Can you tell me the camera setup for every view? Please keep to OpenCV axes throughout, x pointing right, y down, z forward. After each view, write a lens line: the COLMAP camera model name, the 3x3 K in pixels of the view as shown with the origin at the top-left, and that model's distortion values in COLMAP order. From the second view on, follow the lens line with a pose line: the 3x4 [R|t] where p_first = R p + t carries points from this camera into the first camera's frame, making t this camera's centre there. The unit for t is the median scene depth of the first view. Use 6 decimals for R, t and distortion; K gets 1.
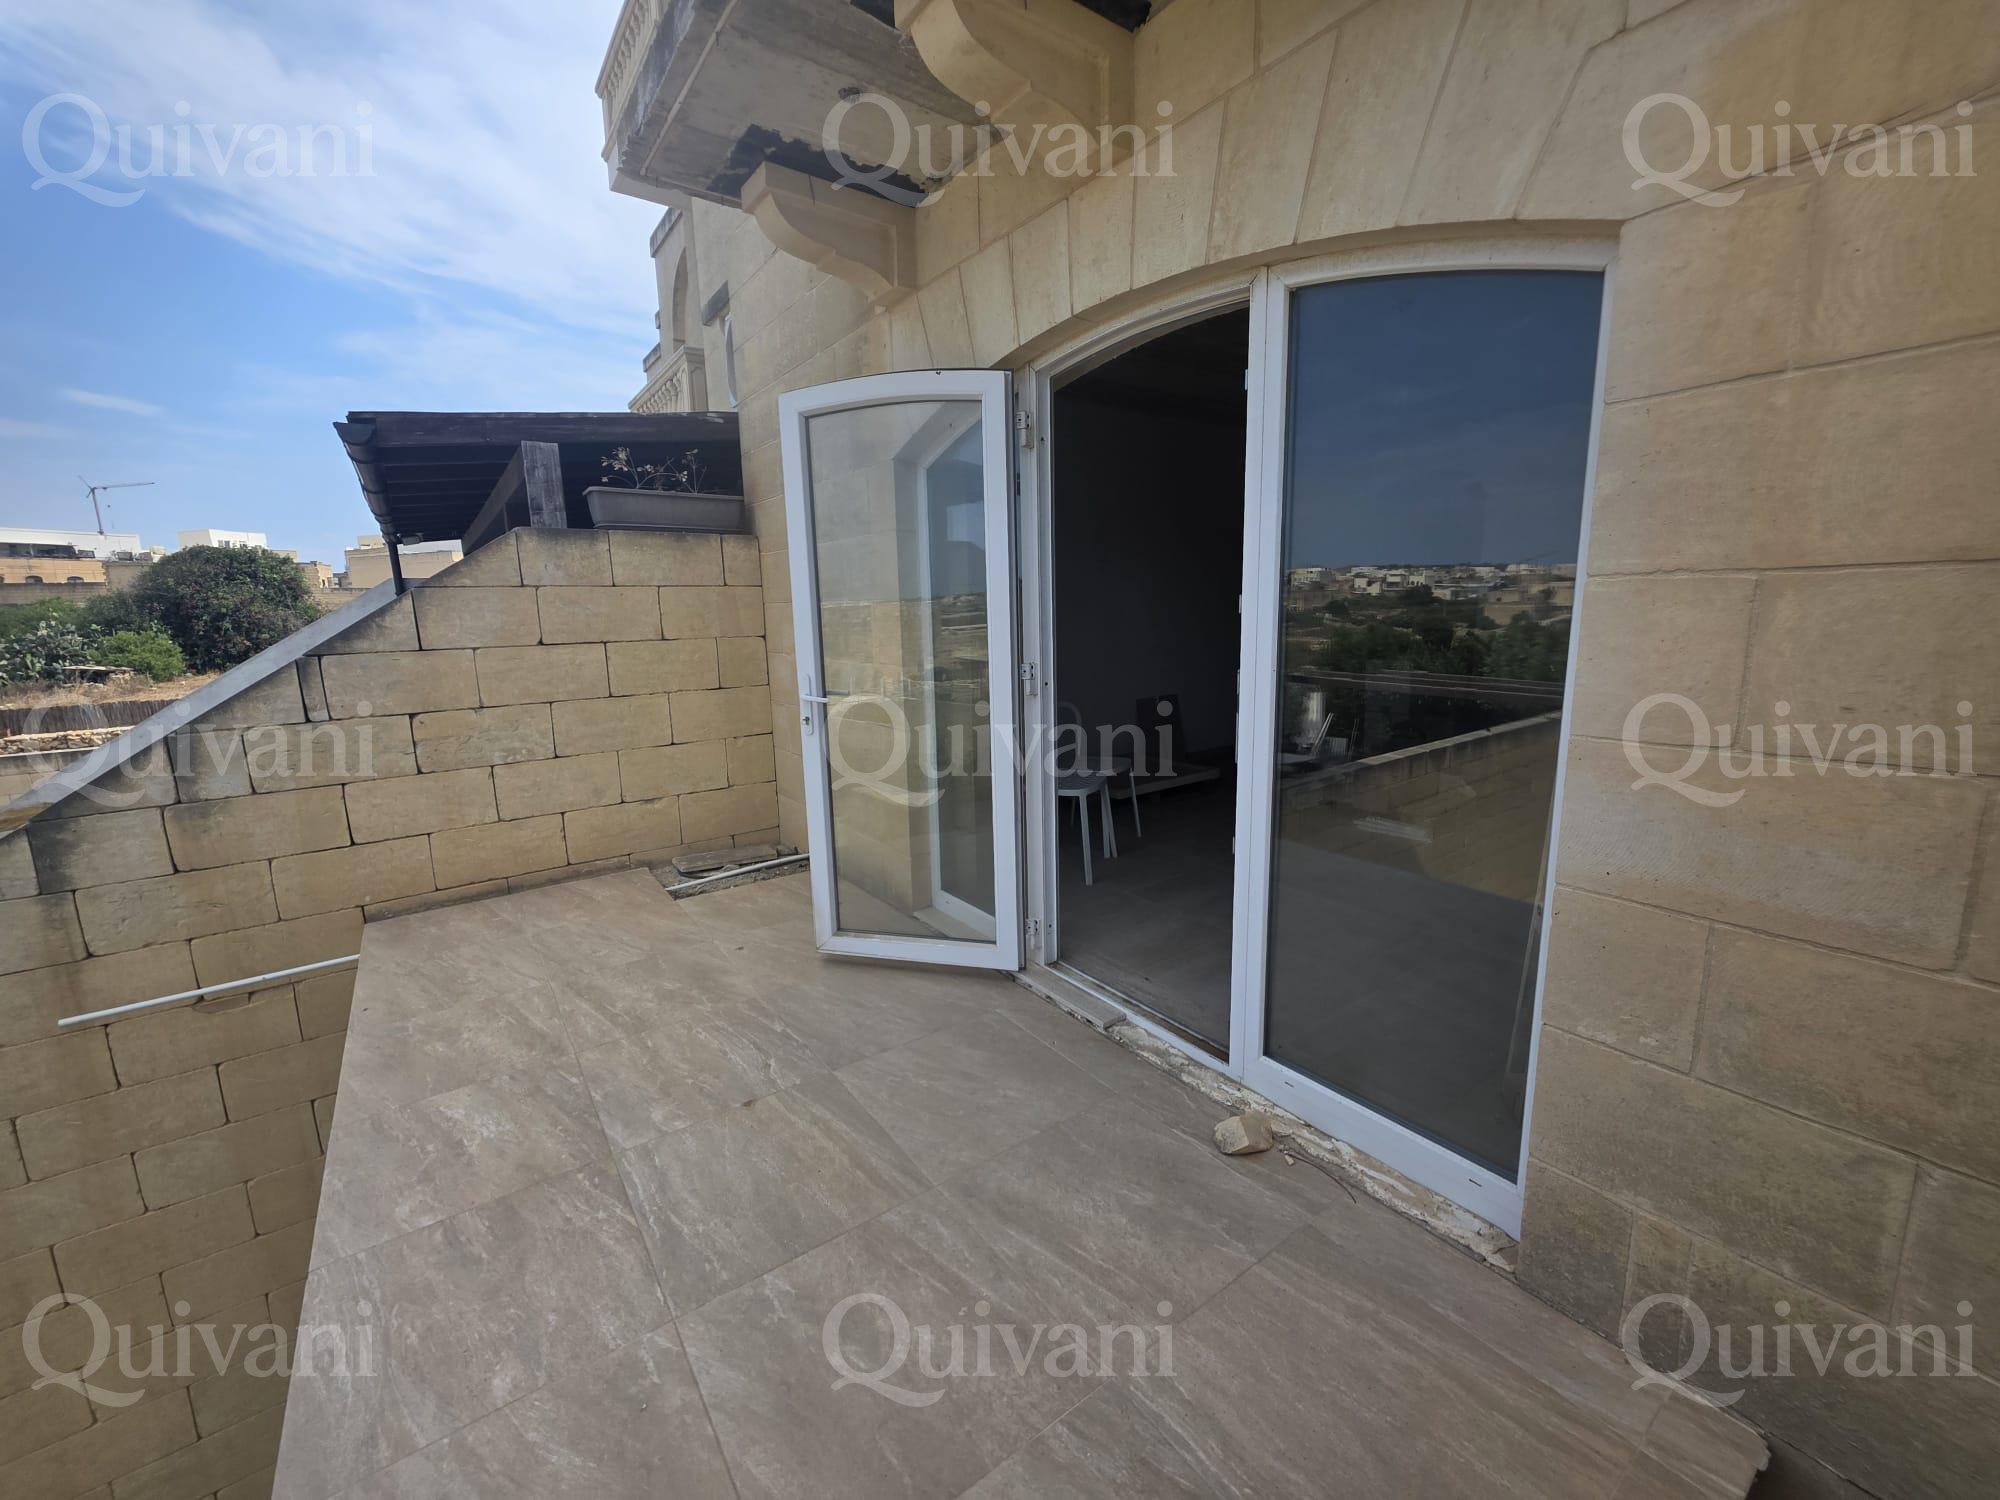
lens RADIAL K [[798.9, 0, 999.4], [0, 798.9, 744.5], [0, 0, 1]] dist [0.002617, -0.000860]
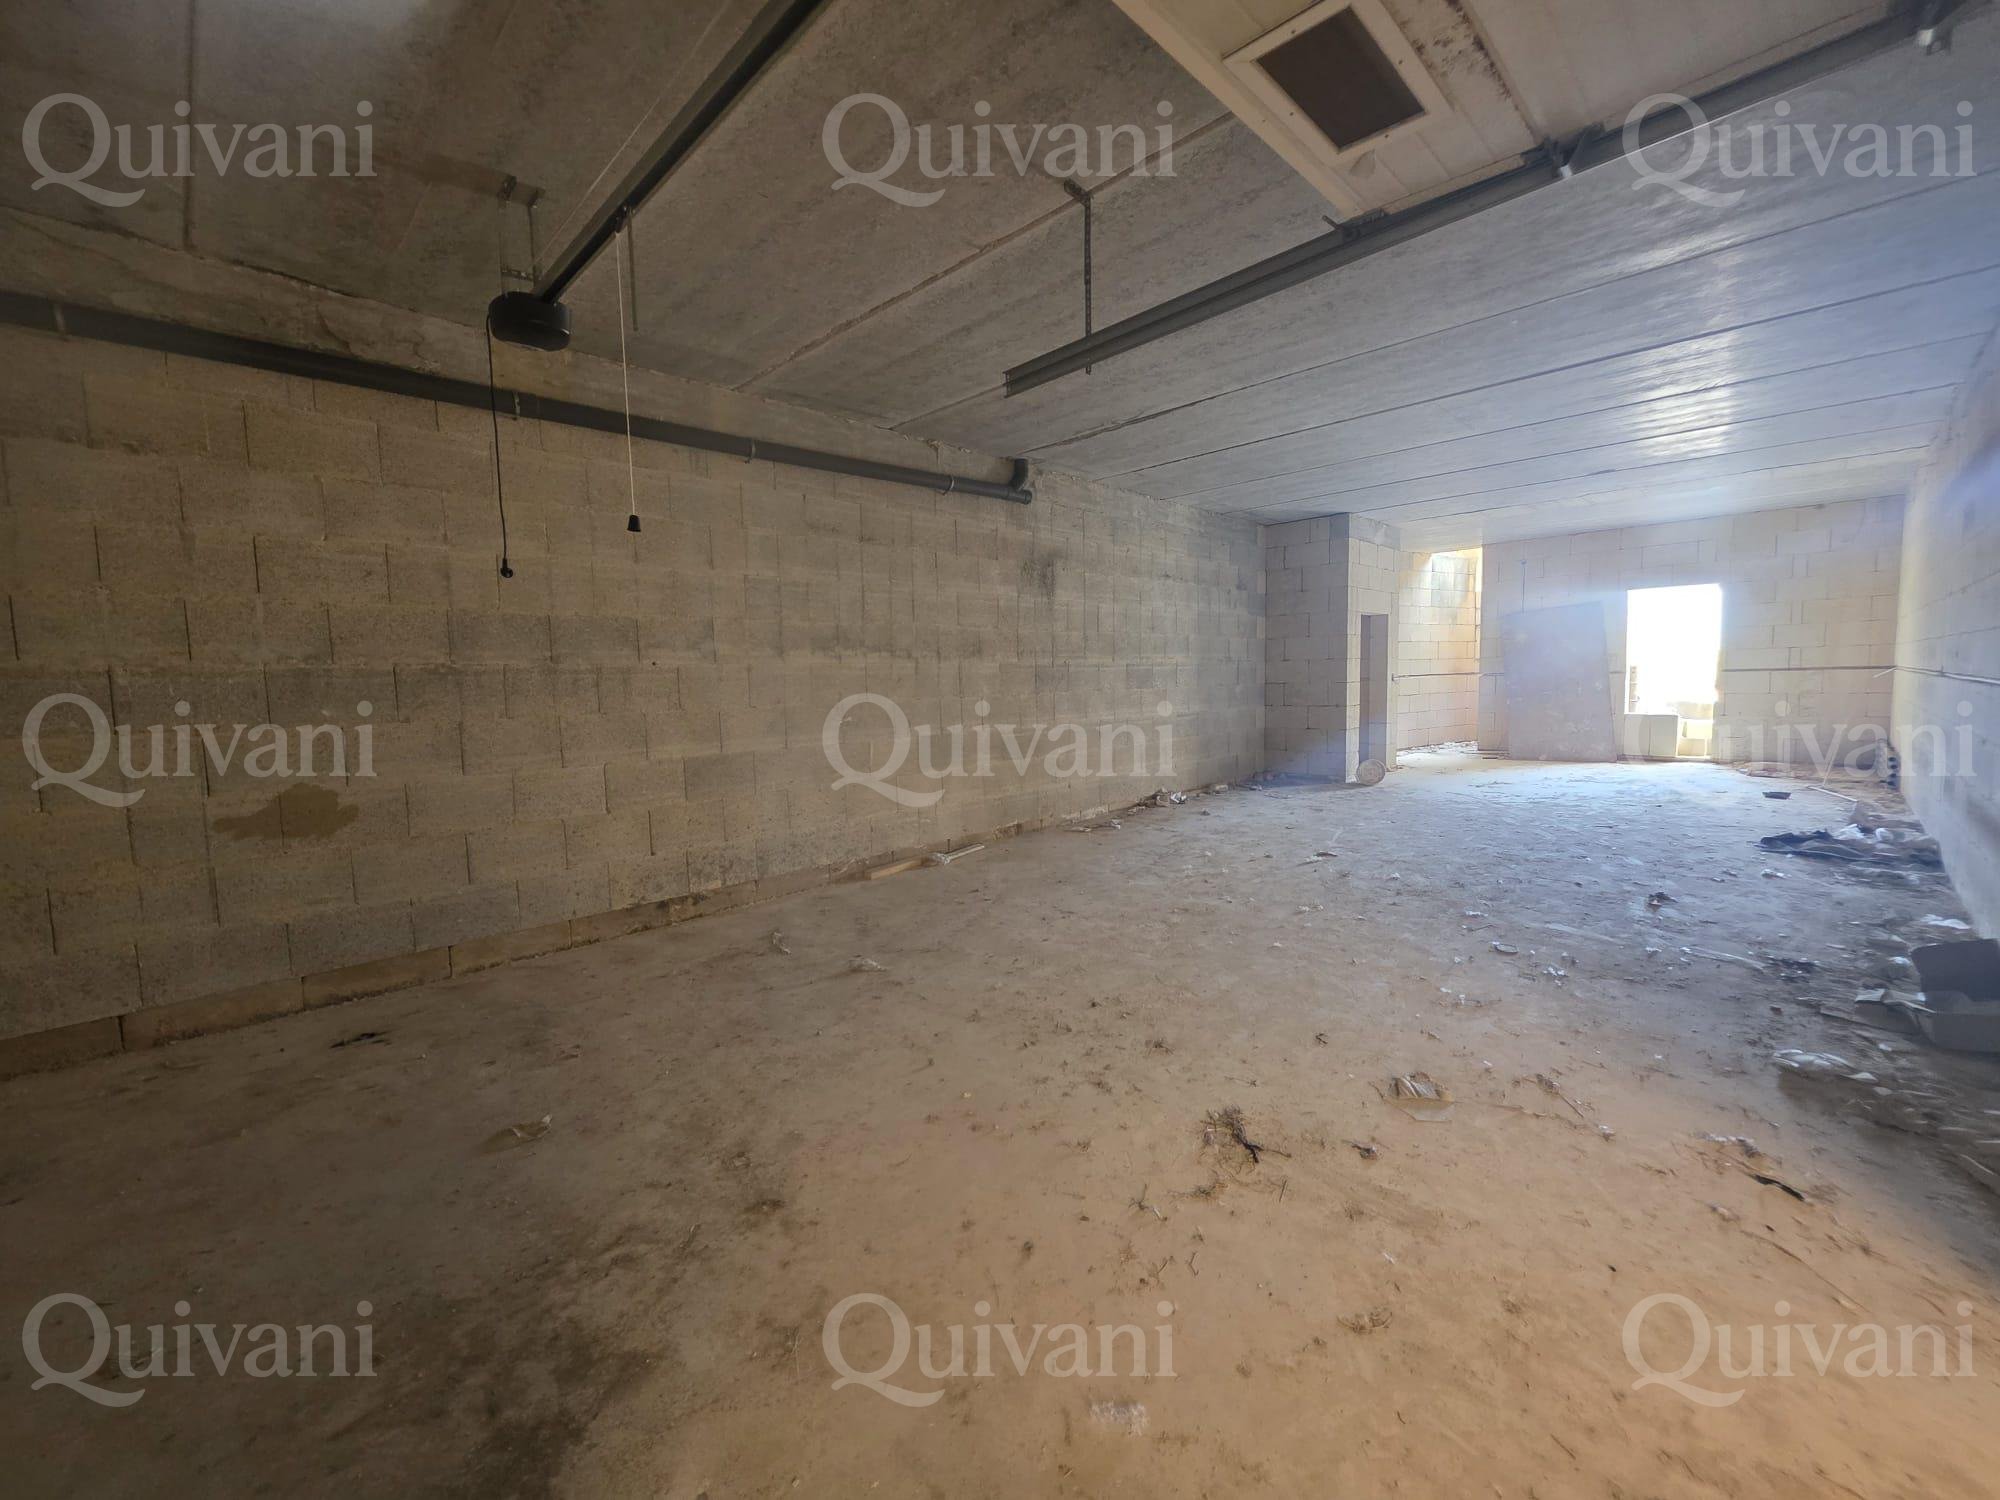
lens RADIAL K [[798.9, 0, 999.4], [0, 798.9, 744.5], [0, 0, 1]] dist [0.002617, -0.000860]
pose [[1.000000, -0.000521, -0.000019, 1.003568], [0.000521, 1.000000, -0.000148, 0.001136], [0.000019, 0.000148, 1.000000, 0.000672]]
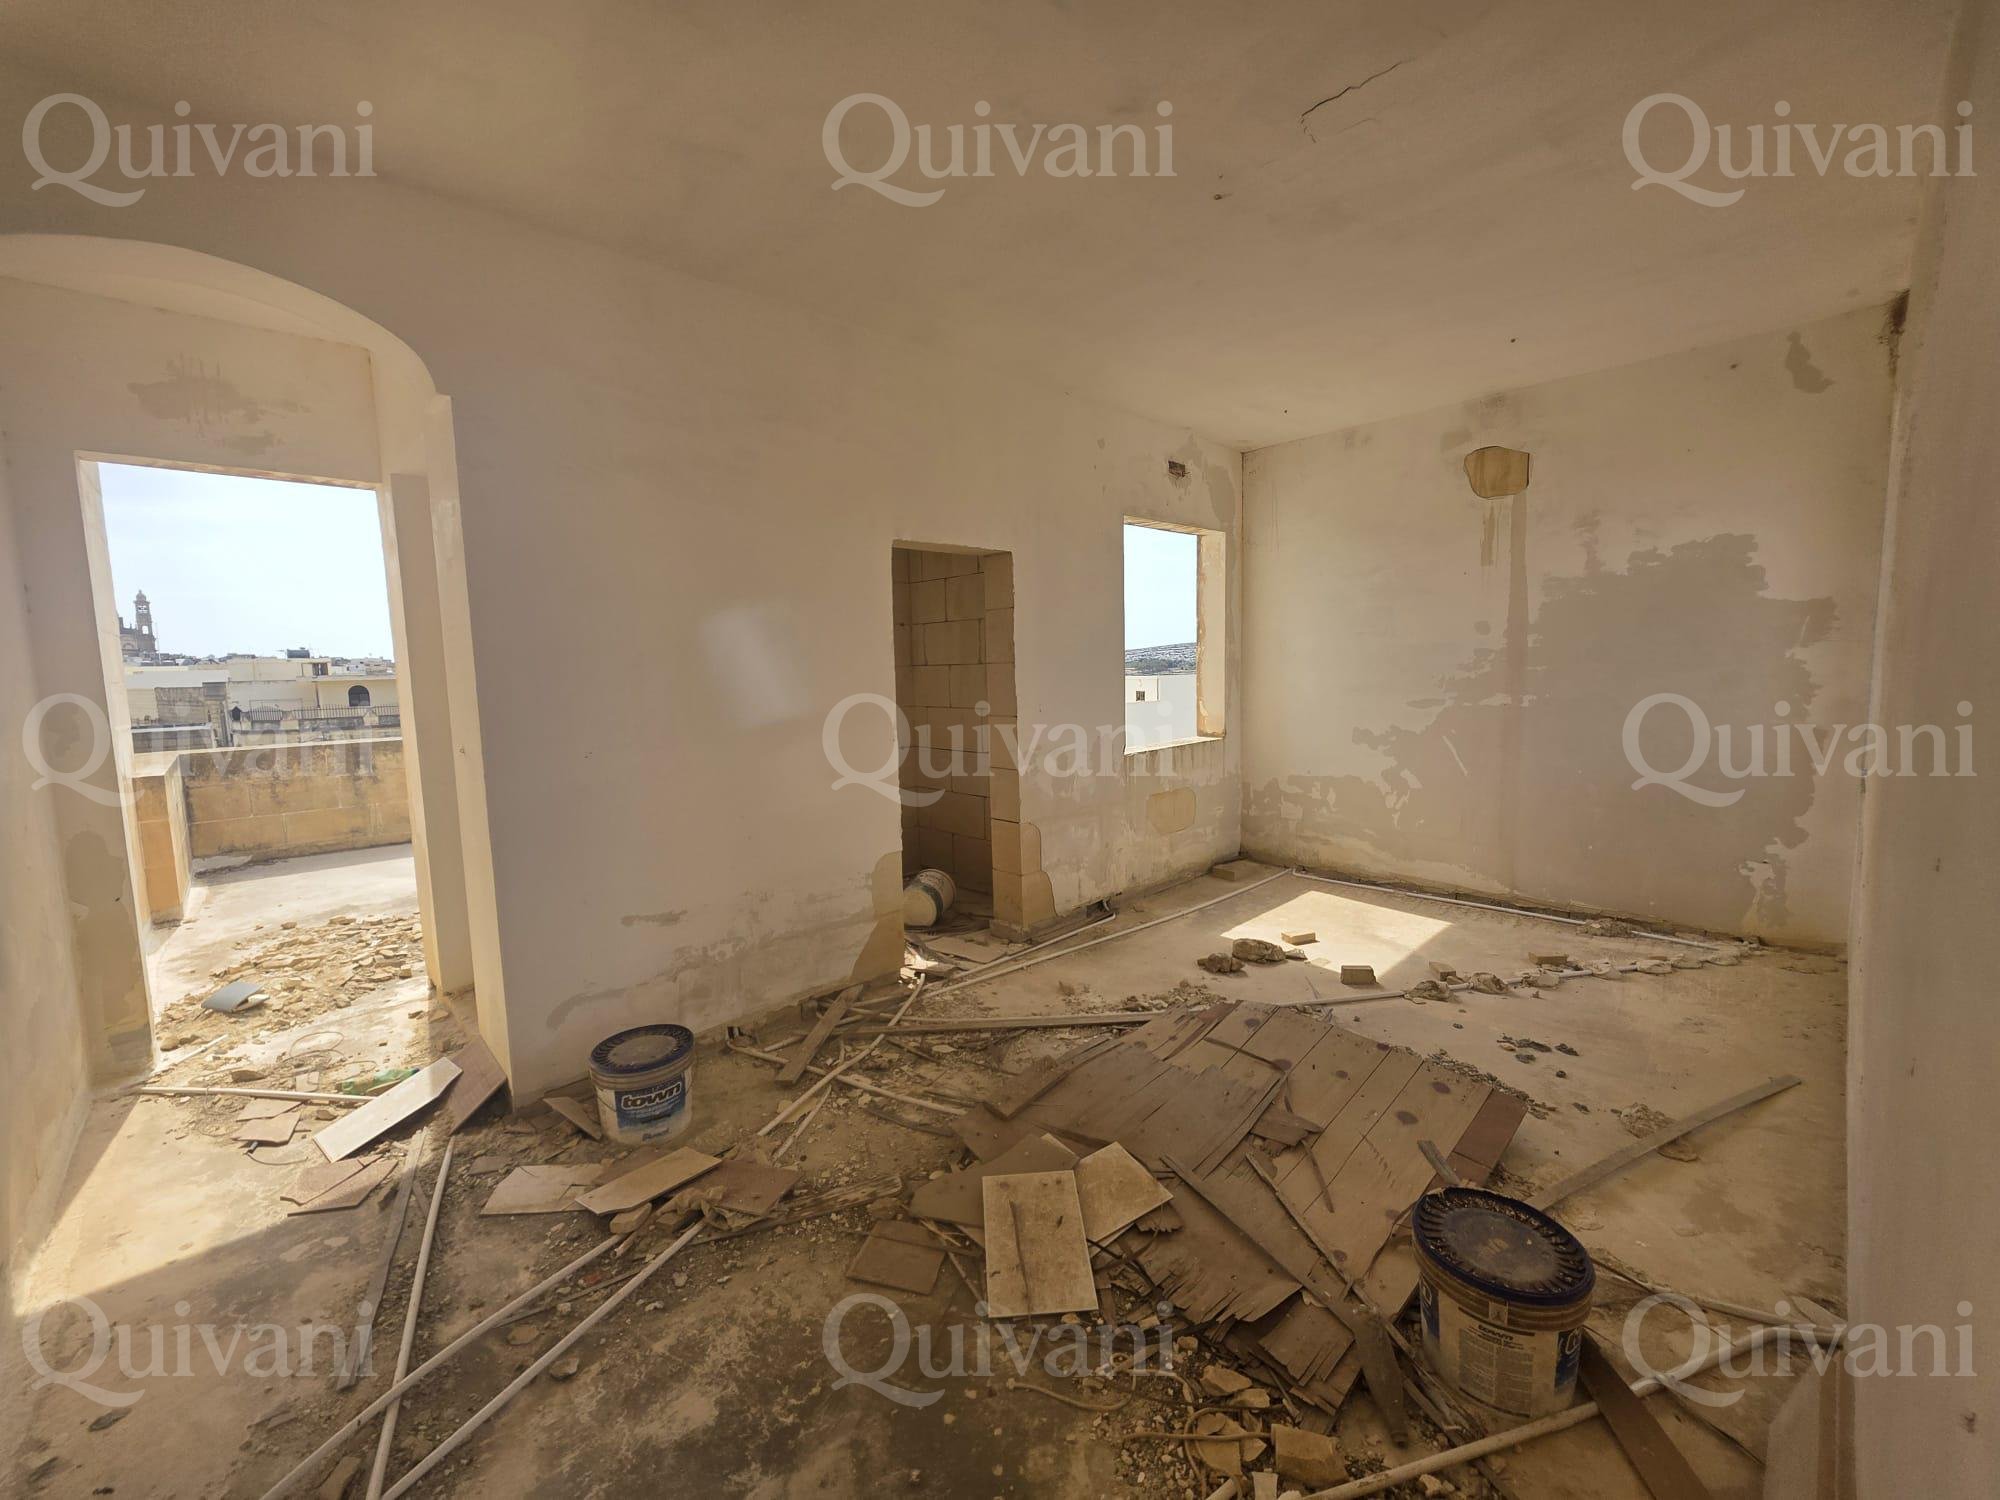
lens RADIAL K [[798.9, 0, 999.4], [0, 798.9, 744.5], [0, 0, 1]] dist [0.002617, -0.000860]
pose [[1.000000, -0.000280, -0.000270, 0.850769], [0.000280, 1.000000, -0.000438, 0.001158], [0.000270, 0.000438, 1.000000, 0.000648]]
